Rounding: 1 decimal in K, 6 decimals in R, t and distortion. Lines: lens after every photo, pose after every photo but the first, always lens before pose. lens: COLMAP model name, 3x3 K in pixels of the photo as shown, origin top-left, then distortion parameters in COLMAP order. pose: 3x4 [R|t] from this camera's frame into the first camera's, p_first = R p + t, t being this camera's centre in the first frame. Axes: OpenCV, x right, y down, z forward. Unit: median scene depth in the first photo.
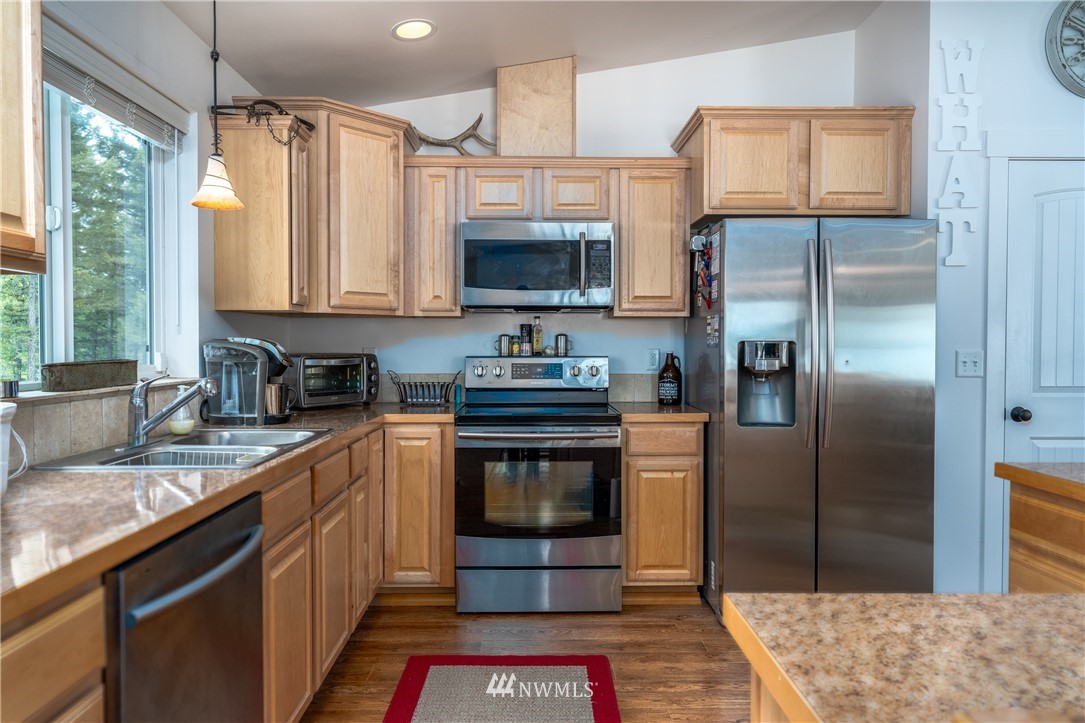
lens RADIAL K [[733.2, 0, 542.5], [0, 733.2, 361.5], [0, 0, 1]] dist [0.024632, -0.000573]
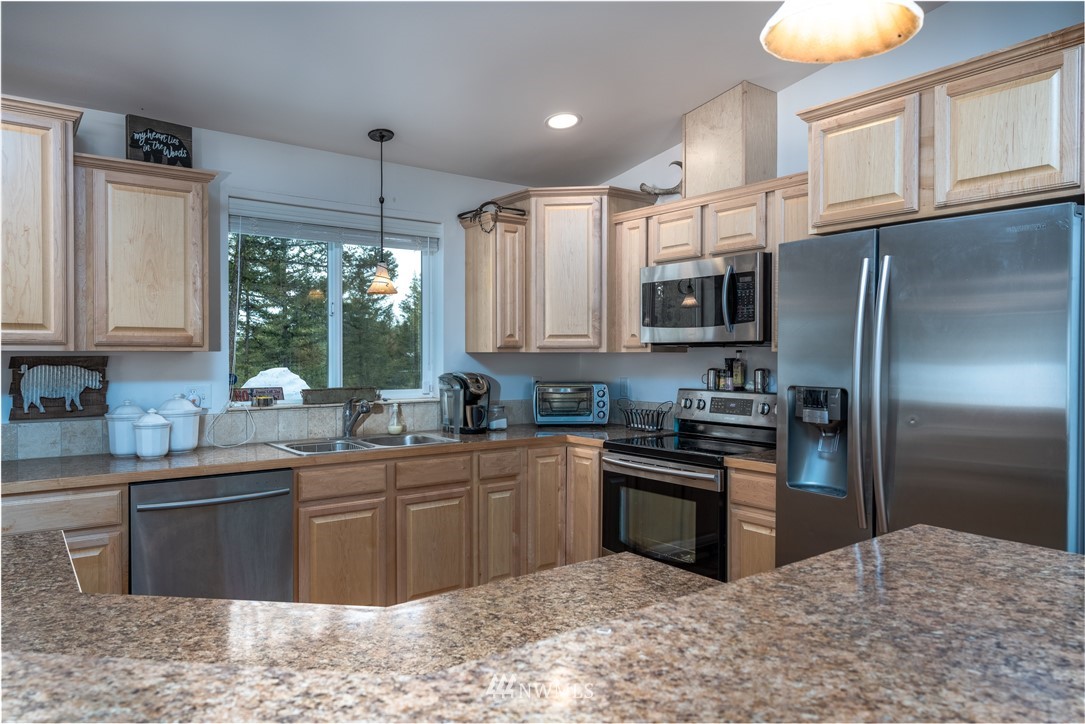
lens RADIAL K [[733.2, 0, 542.5], [0, 733.2, 362.0], [0, 0, 1]] dist [0.024632, -0.000573]
pose [[0.578638, 0.008482, -0.815540, 0.741445], [-0.017953, 0.999836, -0.002339, -0.044987], [0.815387, 0.015995, 0.578695, 0.254980]]
